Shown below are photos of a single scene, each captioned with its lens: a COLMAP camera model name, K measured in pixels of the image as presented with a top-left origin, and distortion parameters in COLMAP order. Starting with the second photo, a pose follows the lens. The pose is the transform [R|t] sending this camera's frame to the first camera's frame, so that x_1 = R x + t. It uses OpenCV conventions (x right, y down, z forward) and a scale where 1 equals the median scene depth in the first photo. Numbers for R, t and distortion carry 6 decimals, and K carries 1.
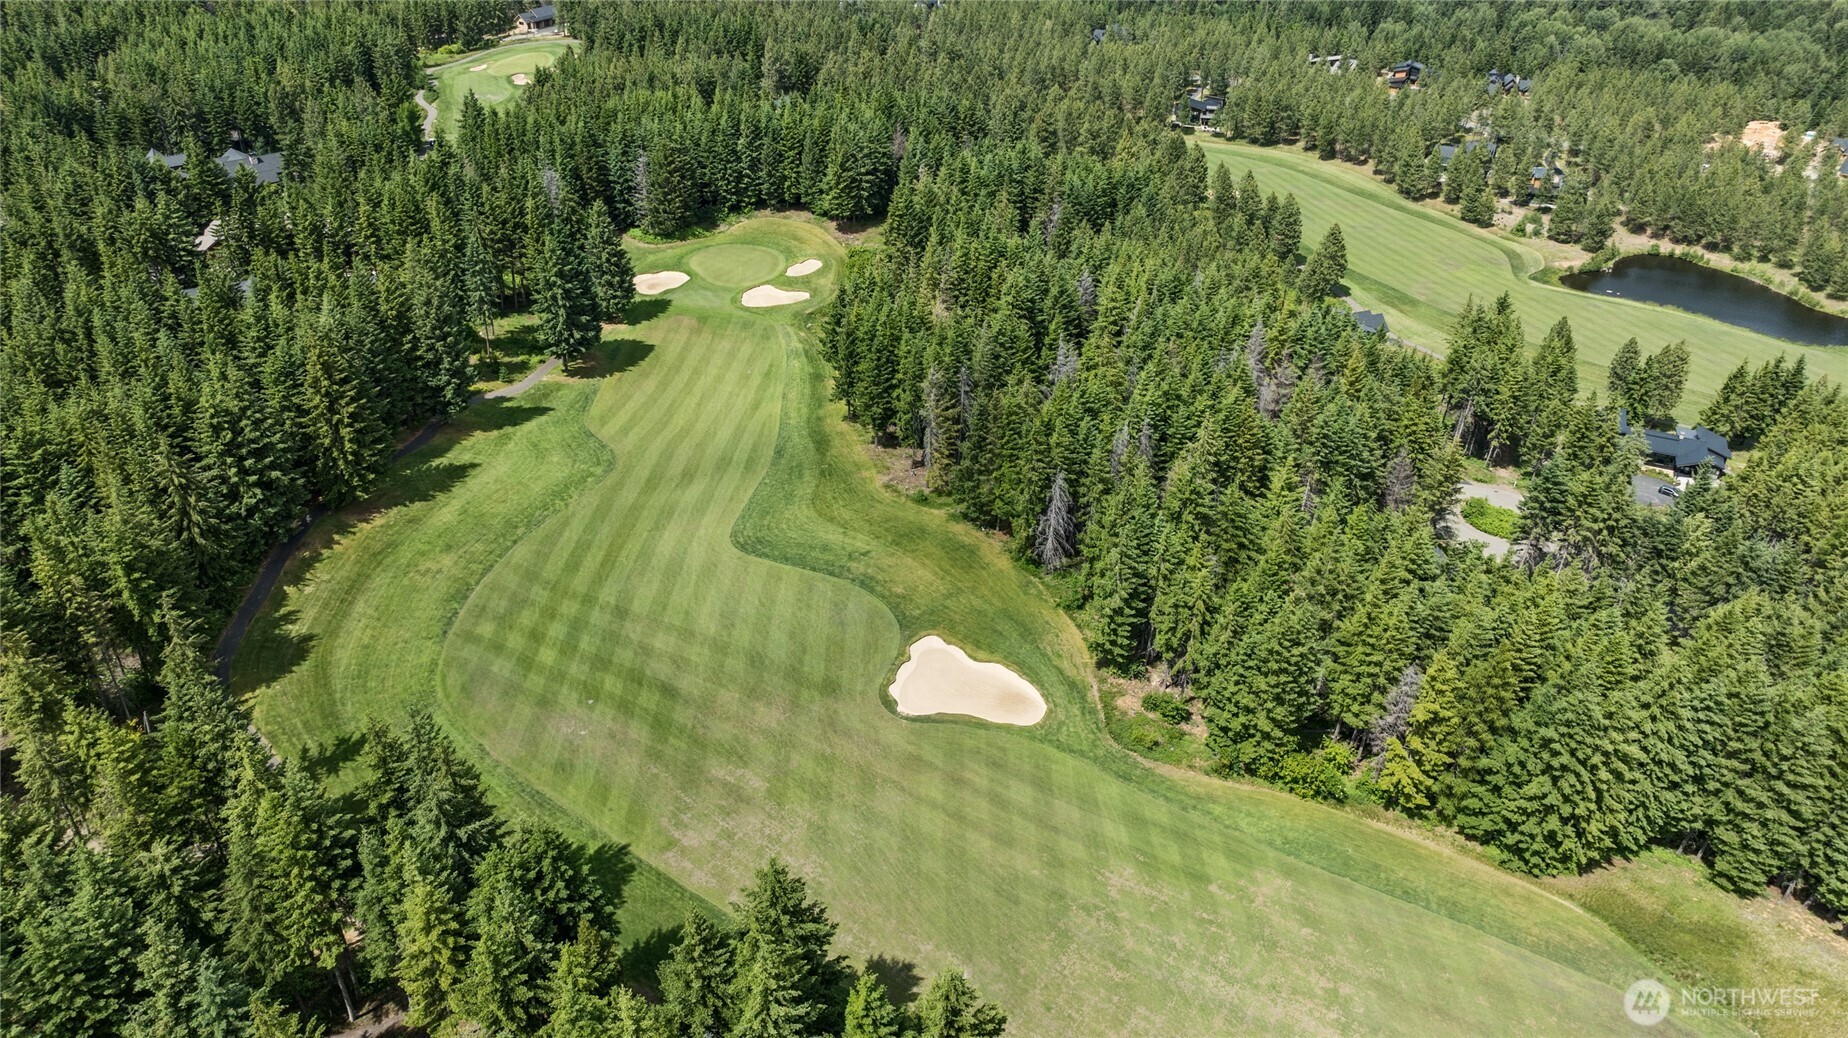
lens RADIAL K [[1314.9, 0, 929.8], [0, 1314.9, 527.8], [0, 0, 1]] dist [-0.035379, 0.039288]
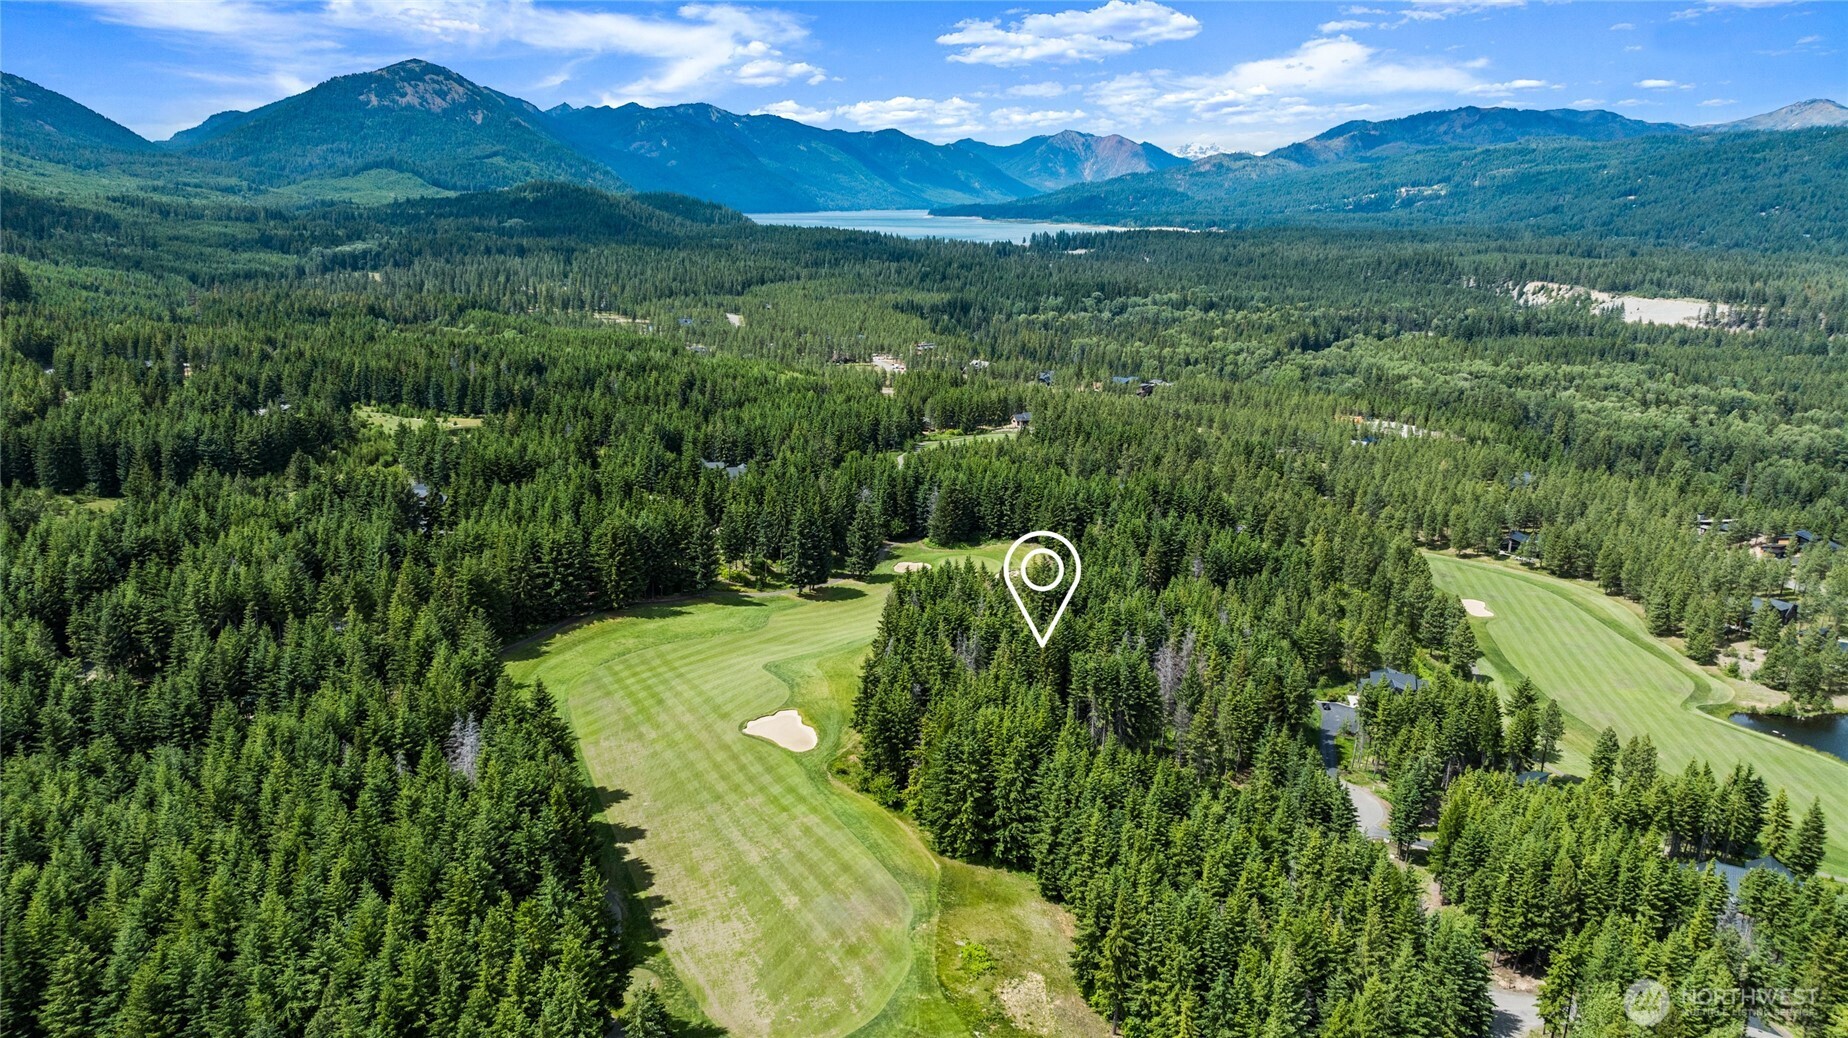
lens RADIAL K [[1314.9, 0, 917.2], [0, 1314.9, 514.7], [0, 0, 1]] dist [-0.035379, 0.039288]
pose [[0.854442, 0.119730, -0.505563, 0.921425], [-0.274771, 0.929999, -0.244138, 0.204893], [0.440942, 0.347516, 0.827528, -0.447976]]
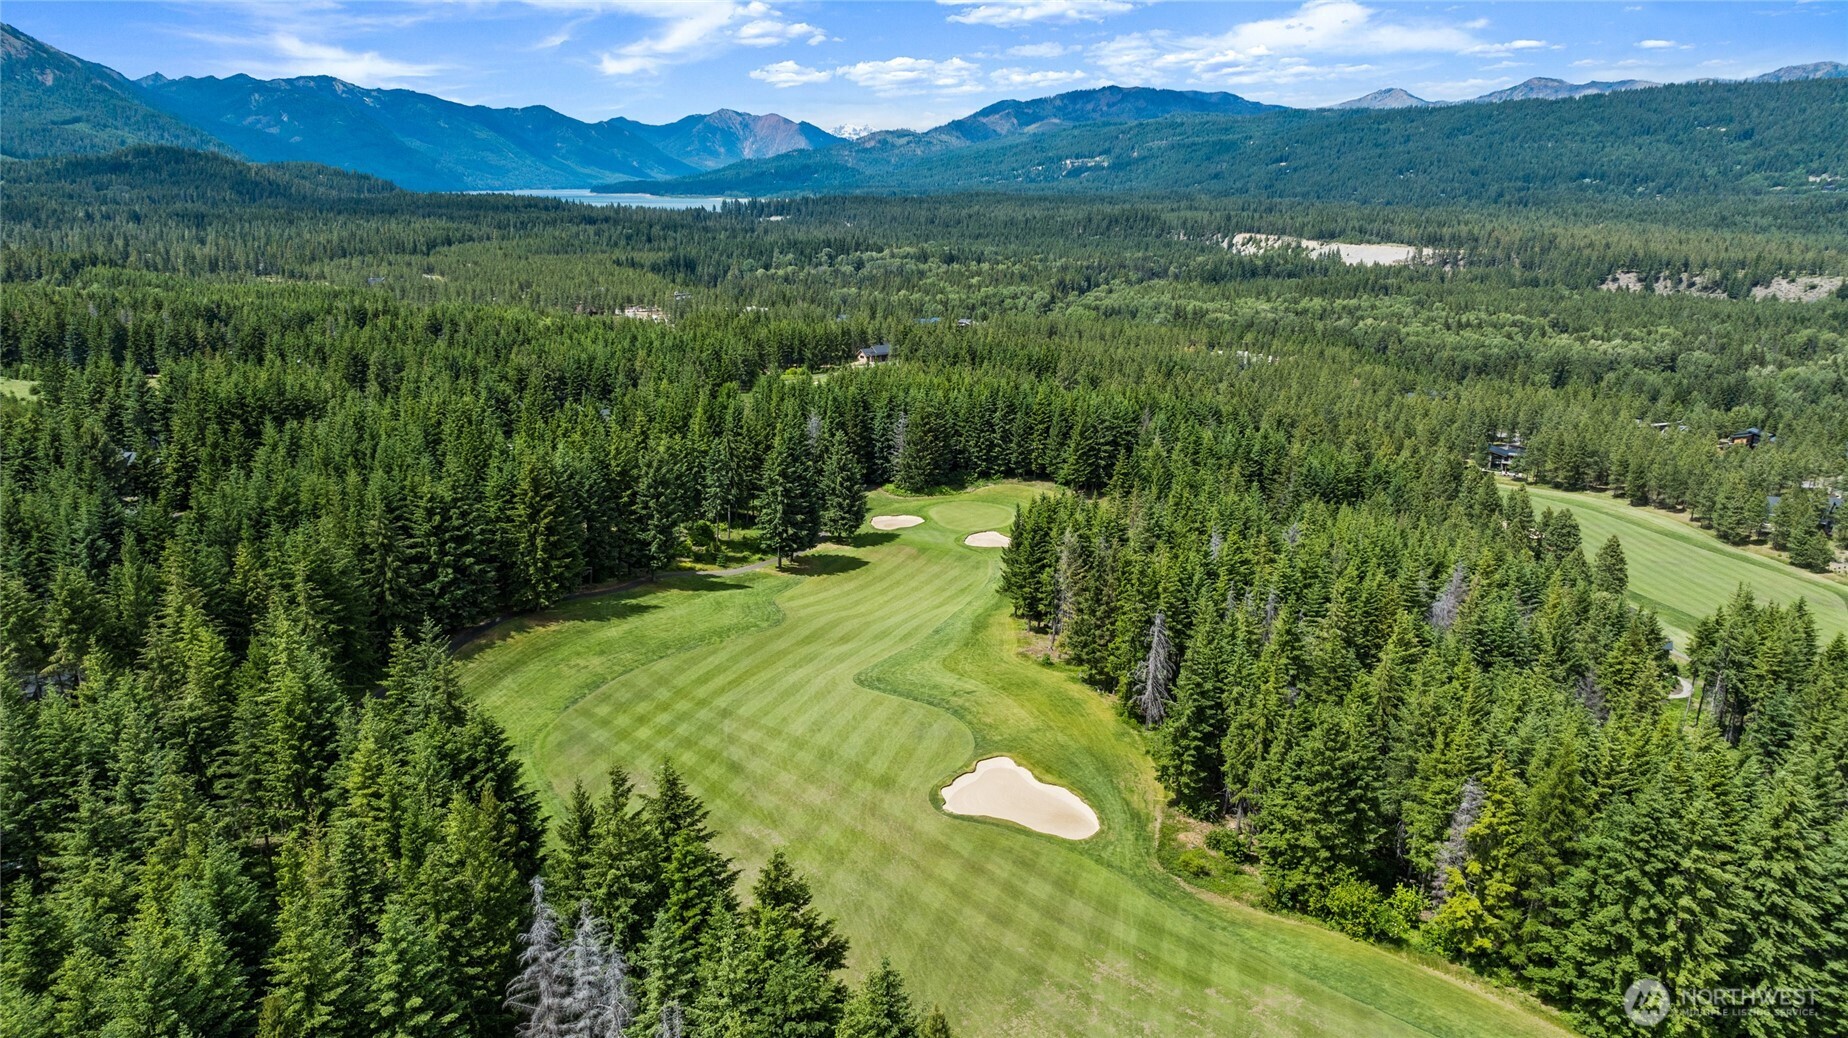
lens RADIAL K [[1314.9, 0, 923.6], [0, 1314.9, 520.5], [0, 0, 1]] dist [-0.035379, 0.039288]
pose [[0.958953, 0.066232, -0.275721, 0.182859], [-0.146531, 0.948200, -0.281862, 0.181342], [0.242770, 0.310694, 0.918984, 0.034760]]
